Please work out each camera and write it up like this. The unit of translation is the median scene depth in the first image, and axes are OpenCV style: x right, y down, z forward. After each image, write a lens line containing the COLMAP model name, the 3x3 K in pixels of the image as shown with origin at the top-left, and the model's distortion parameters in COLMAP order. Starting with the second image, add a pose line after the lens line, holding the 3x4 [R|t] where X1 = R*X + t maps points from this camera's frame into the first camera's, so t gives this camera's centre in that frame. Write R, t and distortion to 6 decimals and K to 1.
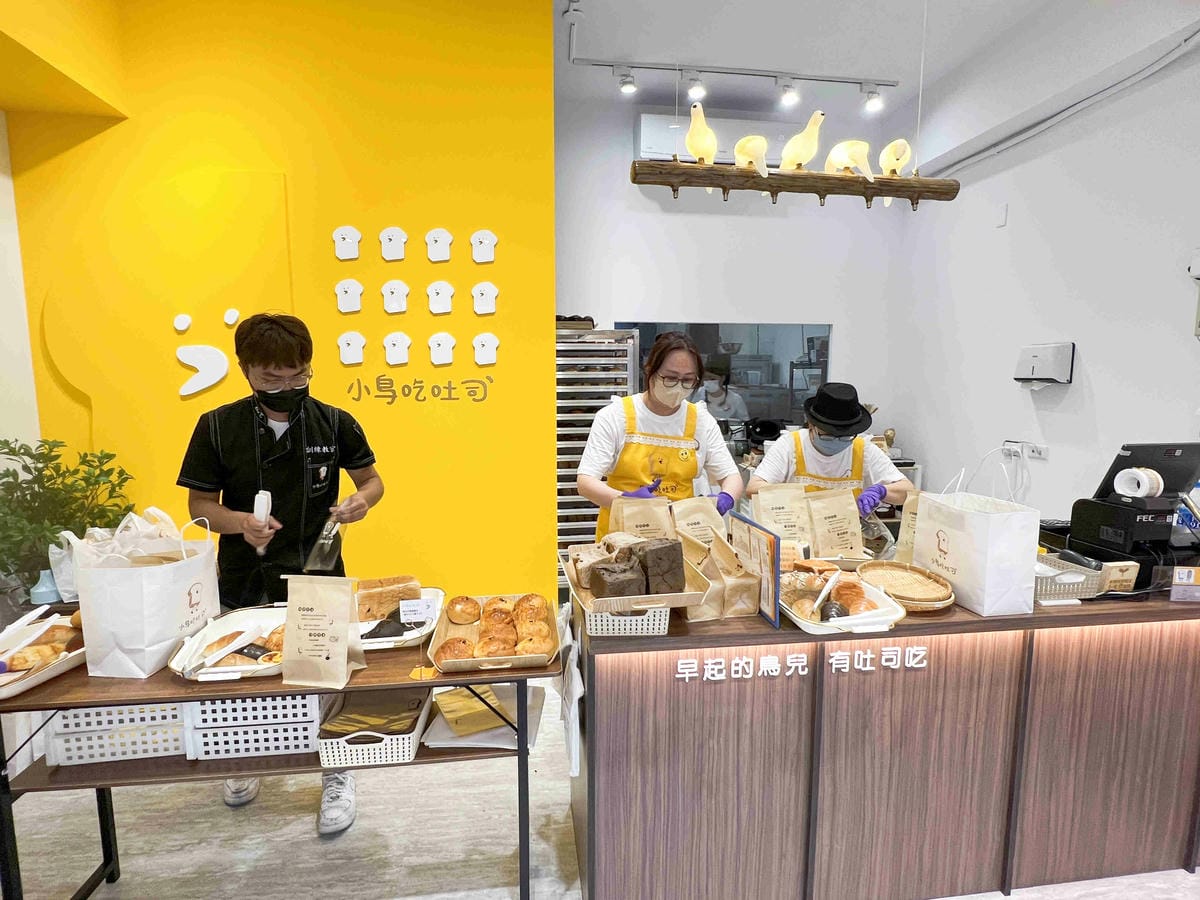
lens RADIAL K [[615.7, 0, 593.7], [0, 615.7, 445.9], [0, 0, 1]] dist [0.001011, -0.000377]
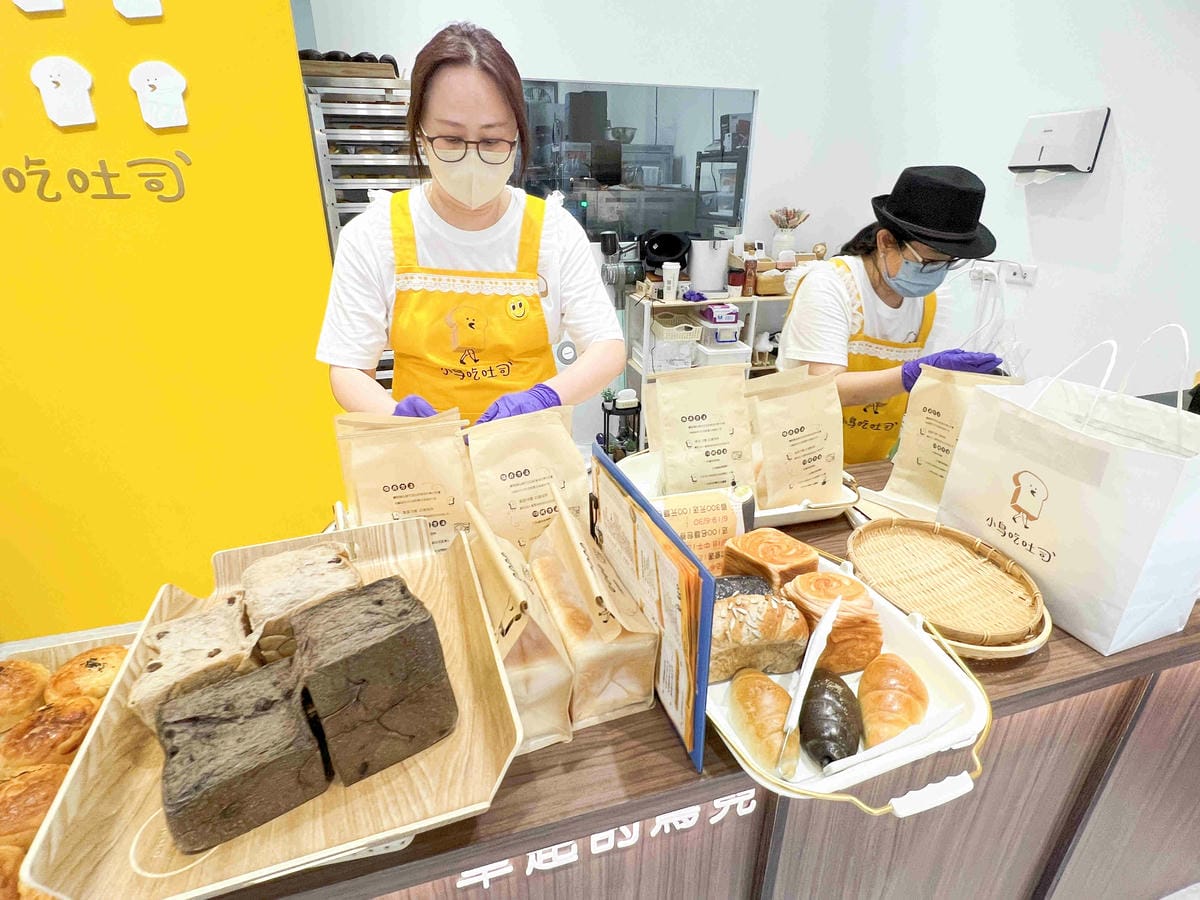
lens RADIAL K [[615.7, 0, 593.7], [0, 615.7, 445.9], [0, 0, 1]] dist [0.001011, -0.000377]
pose [[0.986033, -0.062807, 0.154251, 0.119691], [0.016498, 0.958446, 0.284798, -0.016714], [-0.165728, -0.278275, 0.946096, 0.453773]]
